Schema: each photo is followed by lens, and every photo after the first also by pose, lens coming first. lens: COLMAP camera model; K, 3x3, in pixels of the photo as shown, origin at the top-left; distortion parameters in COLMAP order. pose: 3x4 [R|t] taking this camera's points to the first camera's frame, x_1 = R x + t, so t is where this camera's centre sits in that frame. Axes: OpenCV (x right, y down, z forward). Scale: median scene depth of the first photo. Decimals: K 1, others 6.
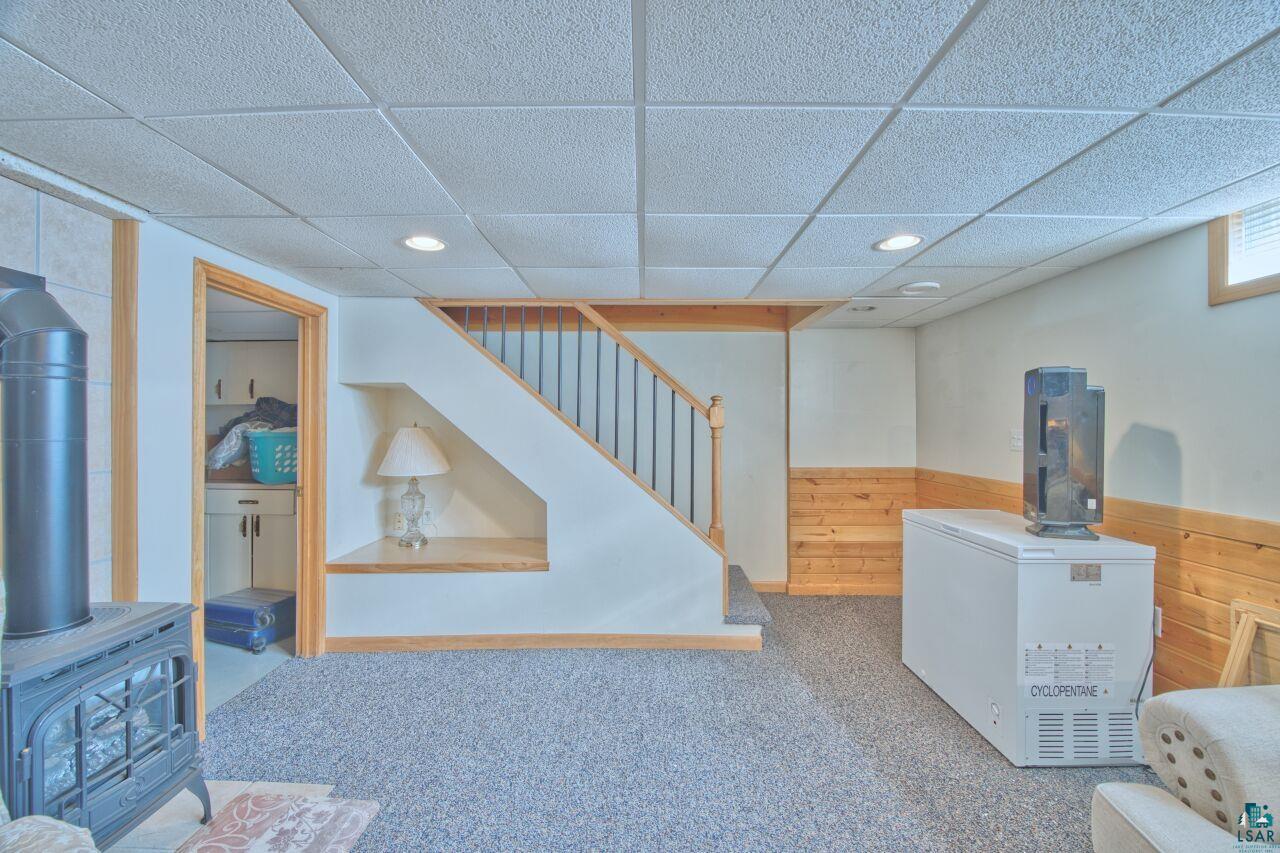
lens RADIAL K [[506.6, 0, 641.0], [0, 506.6, 427.5], [0, 0, 1]] dist [-0.024983, -0.000358]
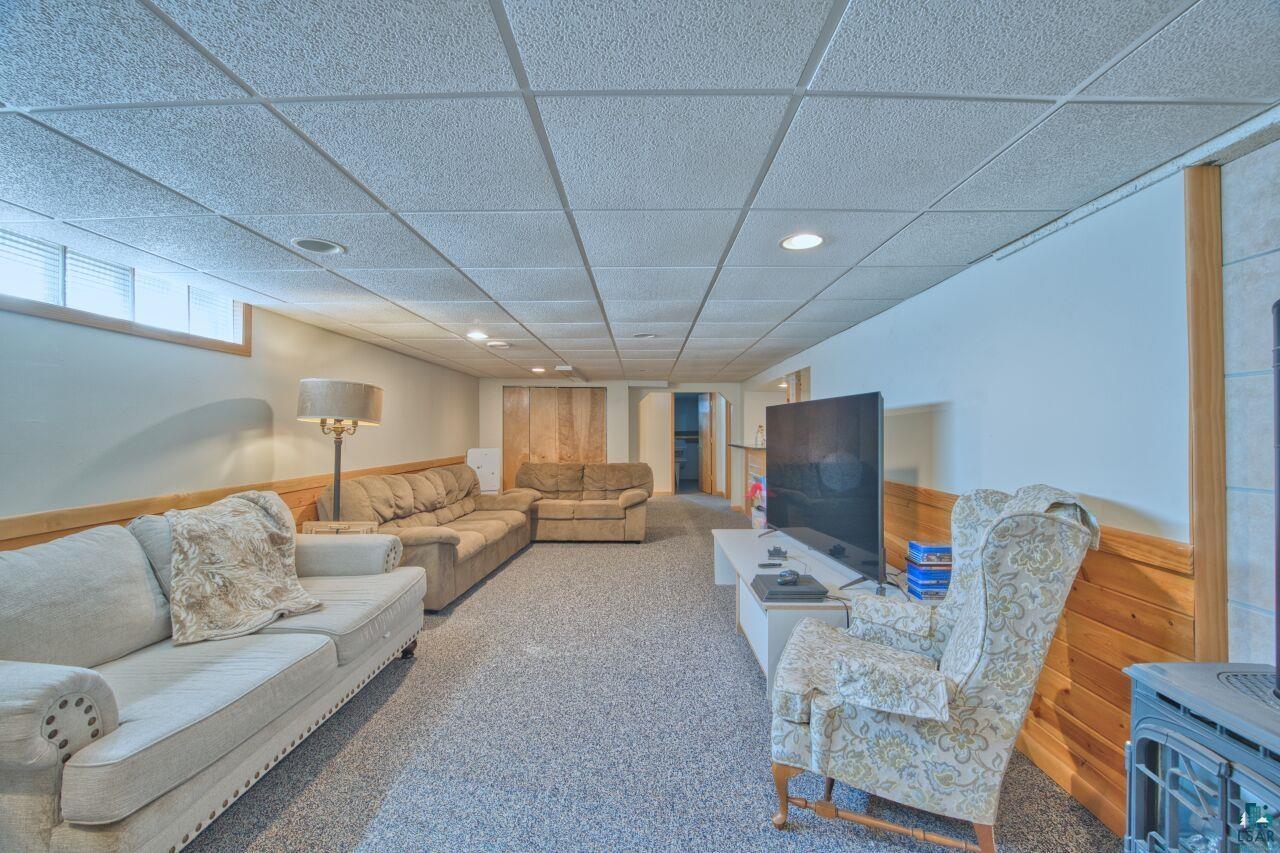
lens RADIAL K [[506.6, 0, 639.9], [0, 506.6, 428.6], [0, 0, 1]] dist [-0.024983, -0.000358]
pose [[-0.999980, -0.002084, 0.005934, -0.243757], [-0.002122, 0.999978, -0.006319, -0.004448], [-0.005921, -0.006331, -0.999962, 2.128991]]
